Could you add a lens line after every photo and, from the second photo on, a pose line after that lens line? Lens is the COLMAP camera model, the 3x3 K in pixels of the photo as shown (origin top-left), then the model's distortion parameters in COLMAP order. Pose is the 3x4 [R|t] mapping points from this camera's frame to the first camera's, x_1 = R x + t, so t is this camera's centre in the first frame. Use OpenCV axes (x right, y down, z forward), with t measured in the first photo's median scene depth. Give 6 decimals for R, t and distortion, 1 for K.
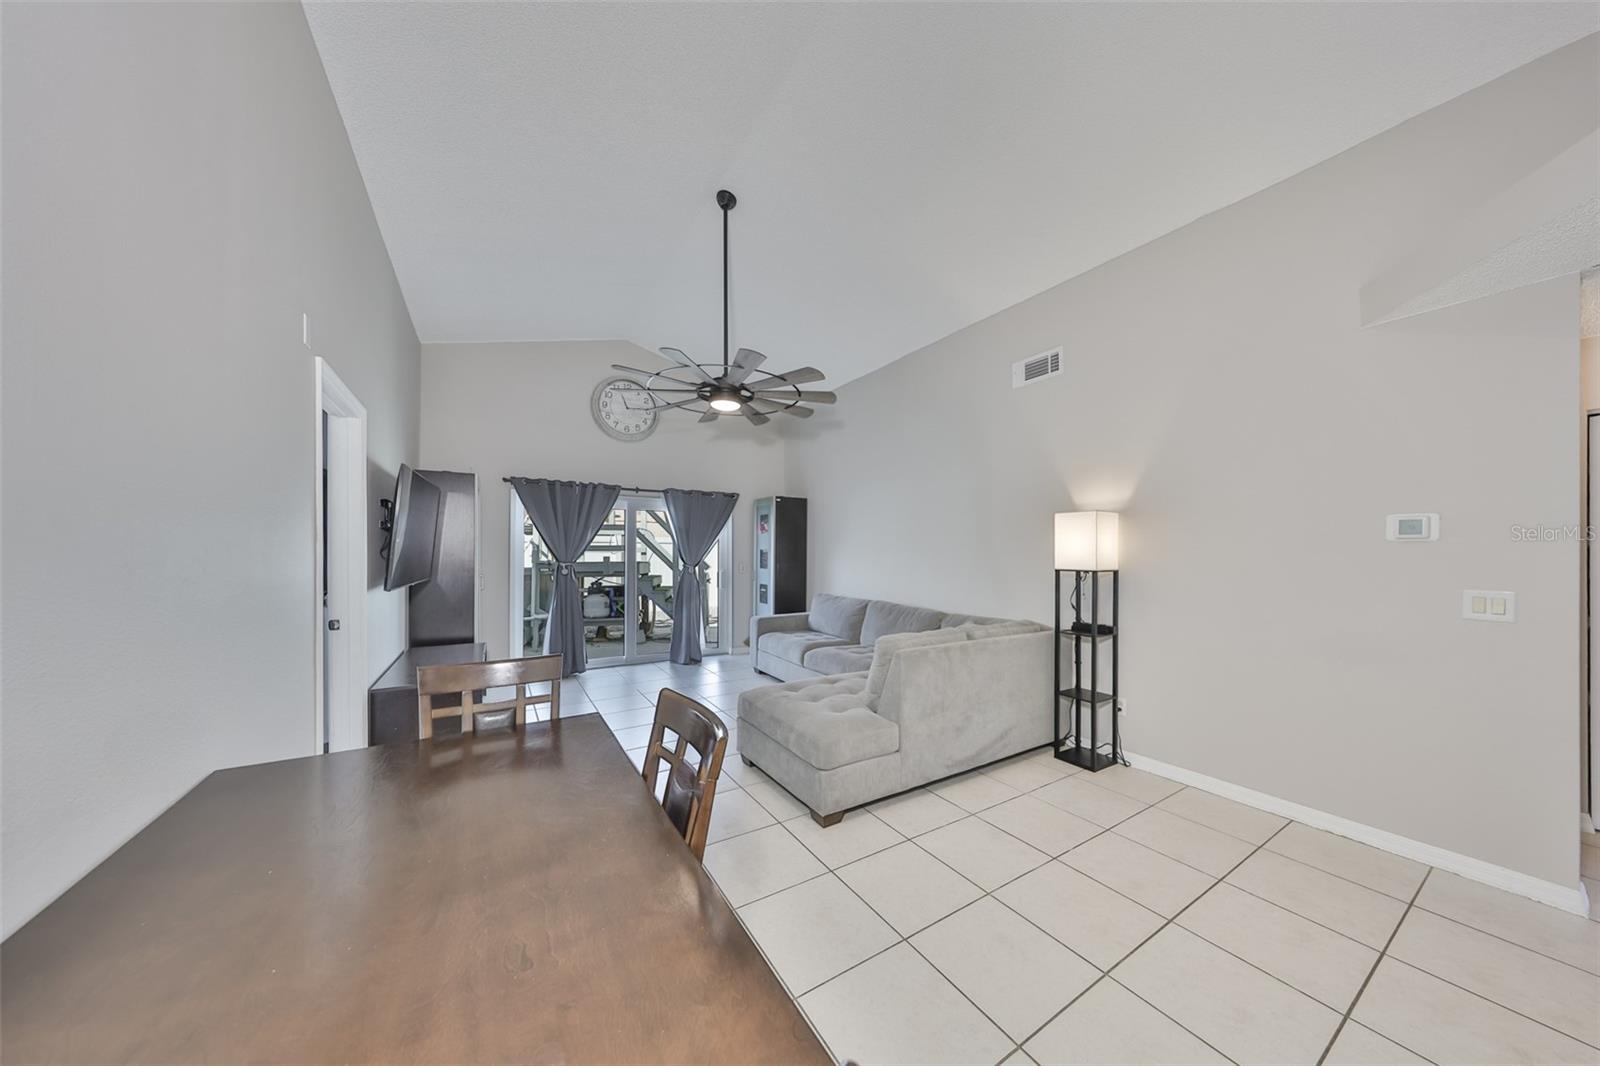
lens RADIAL K [[494.6, 0, 803.7], [0, 494.6, 541.7], [0, 0, 1]] dist [0.000038, -0.000015]
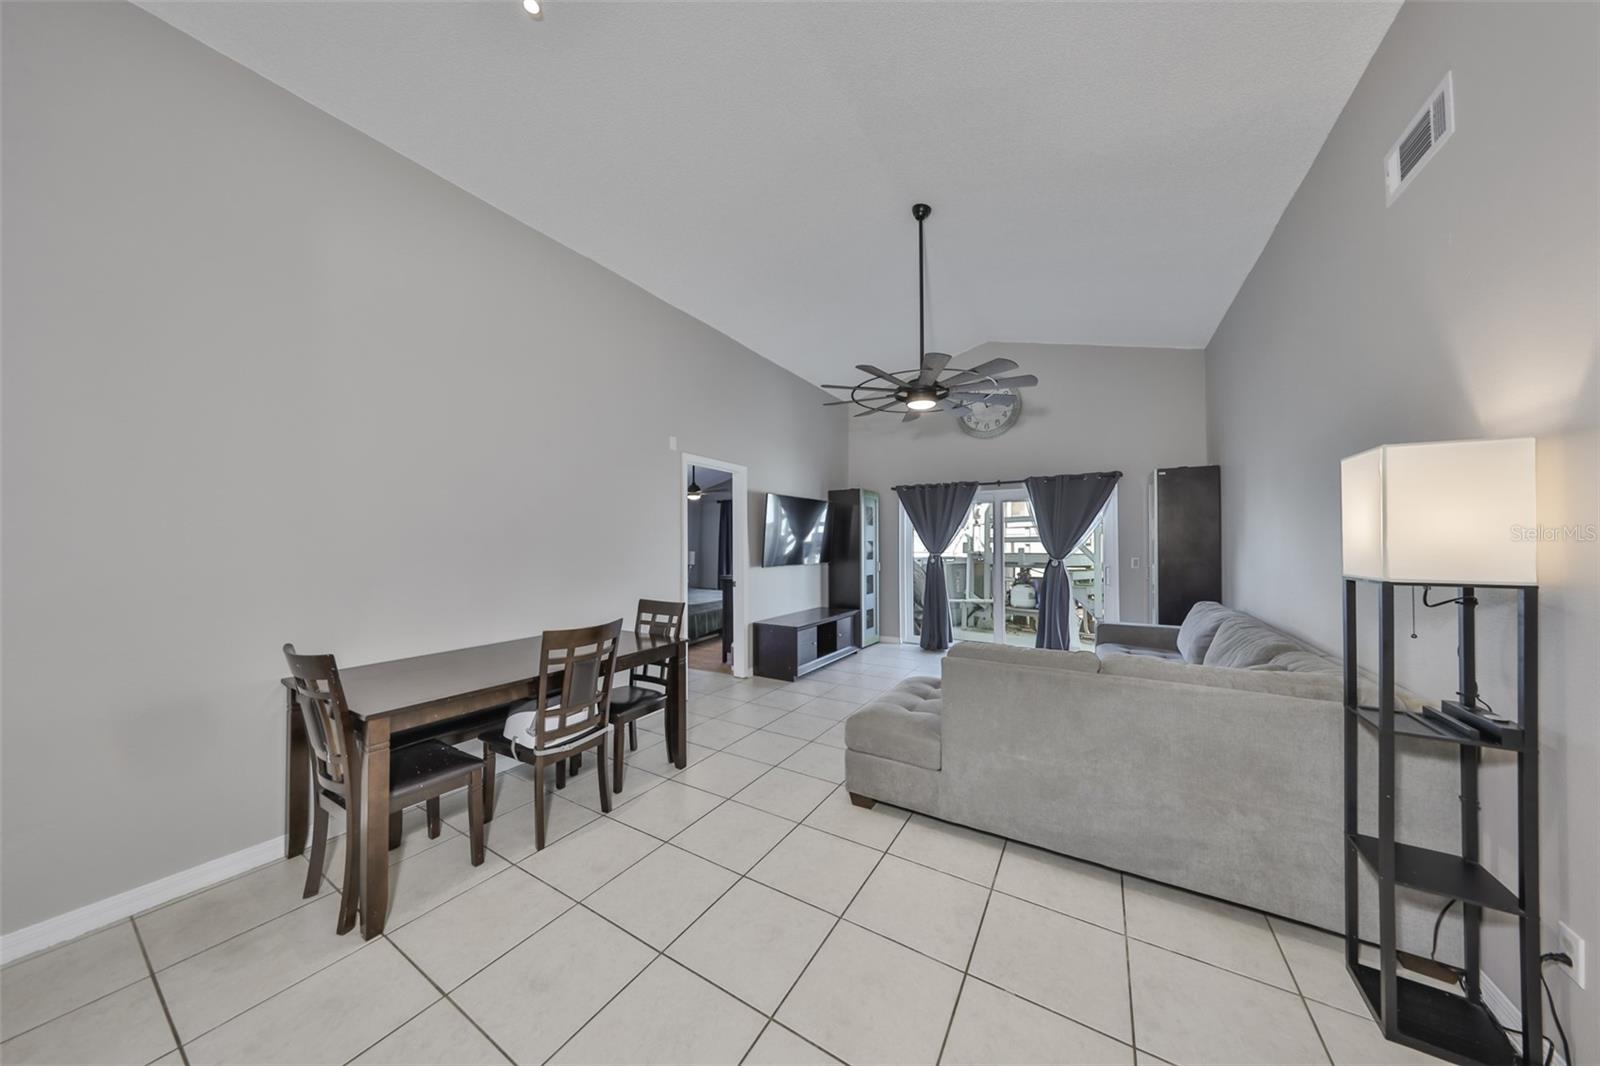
lens RADIAL K [[489.2, 0, 803.6], [0, 489.2, 537.3], [0, 0, 1]] dist [0.009926, -0.000054]
pose [[0.461835, -0.016552, -0.886811, 0.390825], [0.023517, 0.999703, -0.006412, 0.004822], [0.886654, -0.017894, 0.462087, 0.175823]]
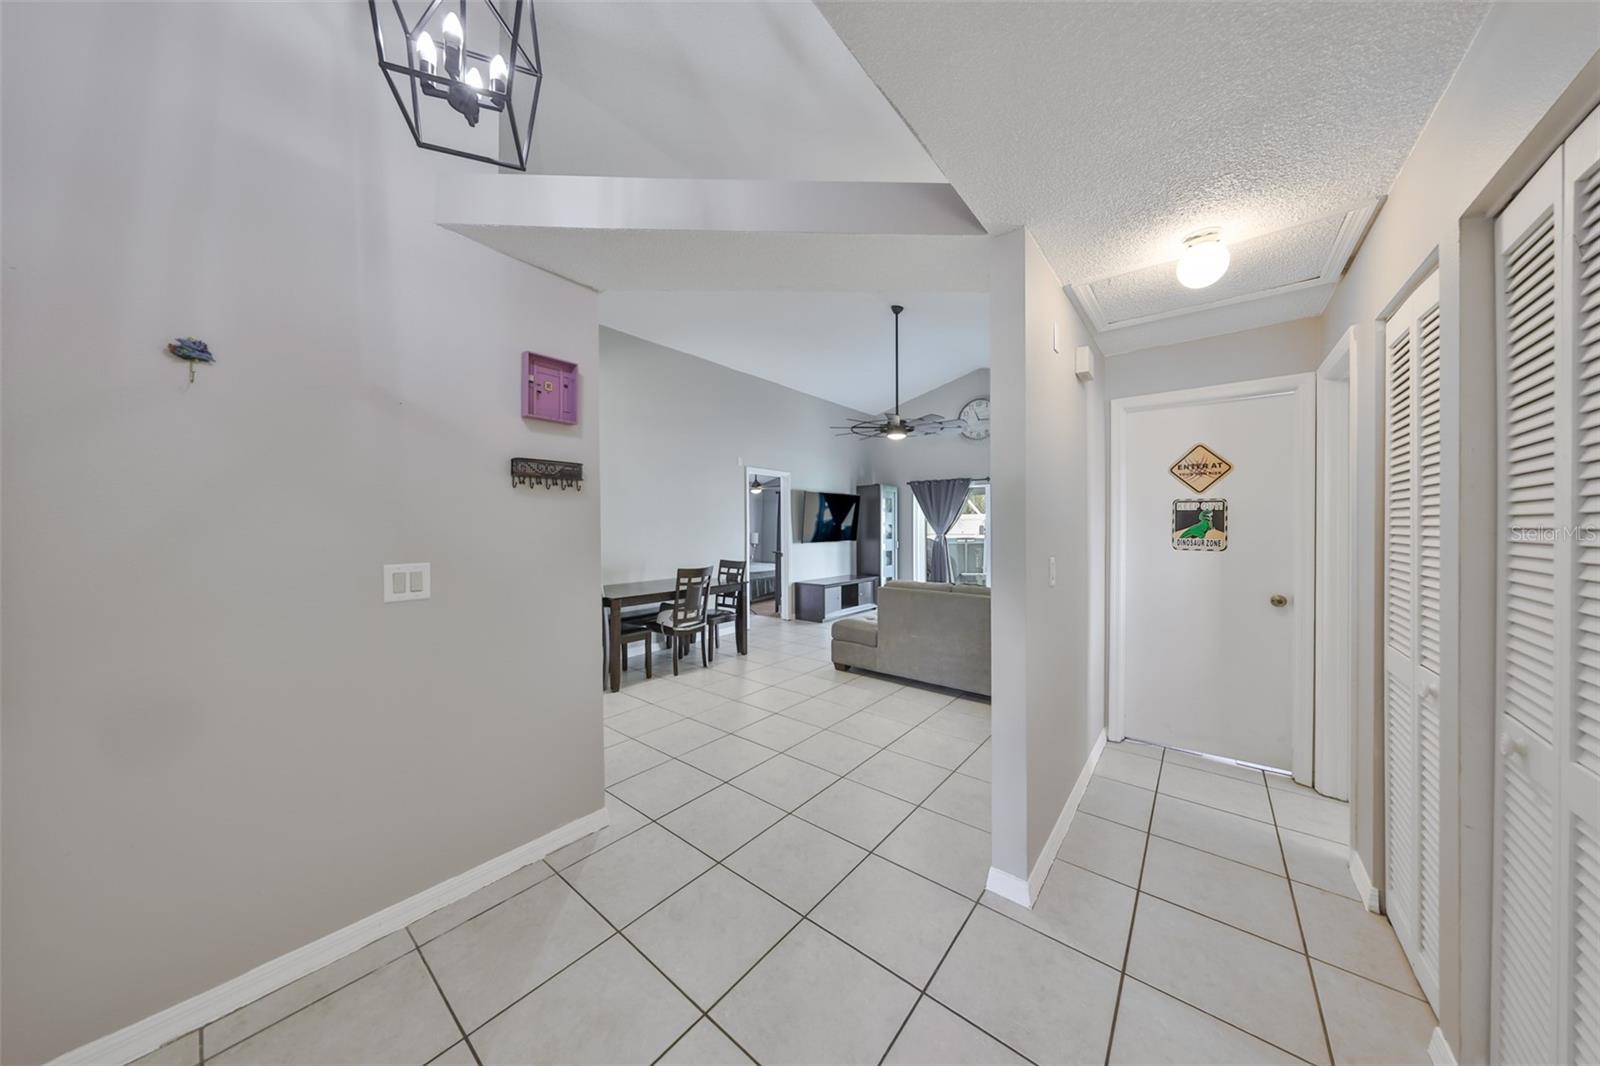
lens RADIAL K [[501.4, 0, 795.6], [0, 501.4, 527.8], [0, 0, 1]] dist [0.004555, -0.000030]
pose [[0.319857, -0.003963, -0.947458, 0.790774], [0.024753, 0.999685, 0.004175, 0.006688], [0.947142, -0.024788, 0.319854, 0.092283]]
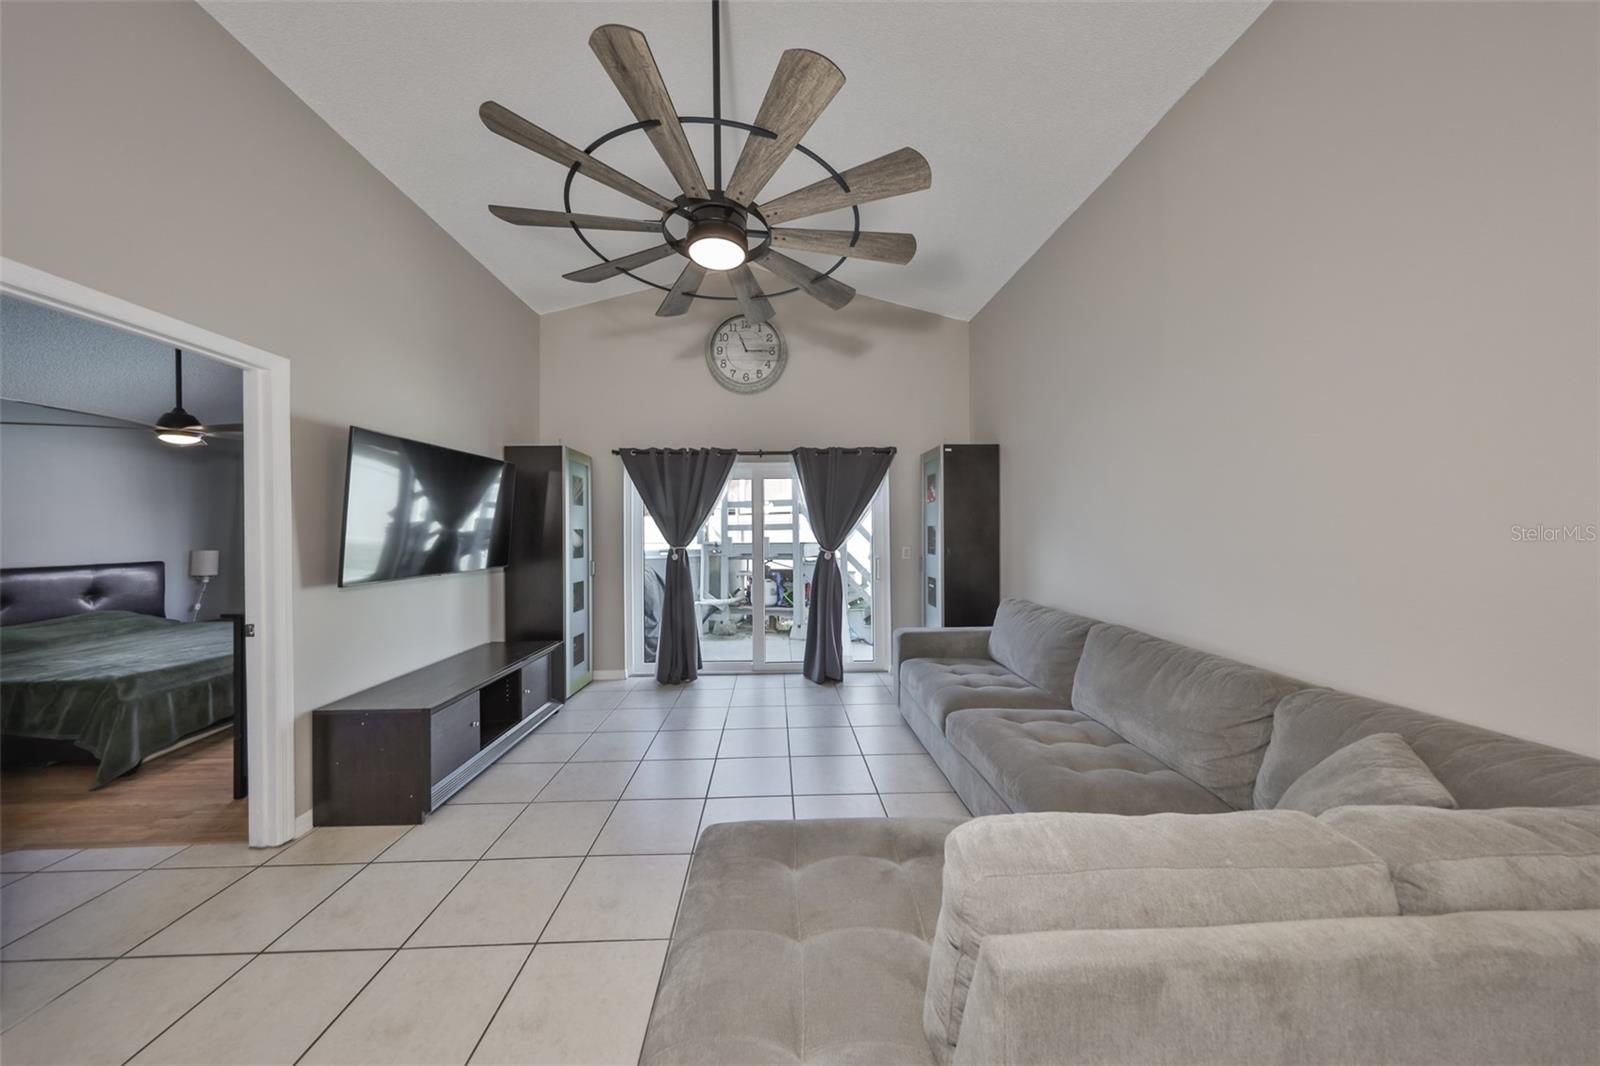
lens RADIAL K [[501.4, 0, 795.6], [0, 501.4, 527.8], [0, 0, 1]] dist [0.004555, -0.000030]
pose [[0.870342, -0.015169, -0.492215, 0.106317], [0.024087, 0.999640, 0.011784, 0.005762], [0.491859, -0.022112, 0.870394, 0.343084]]
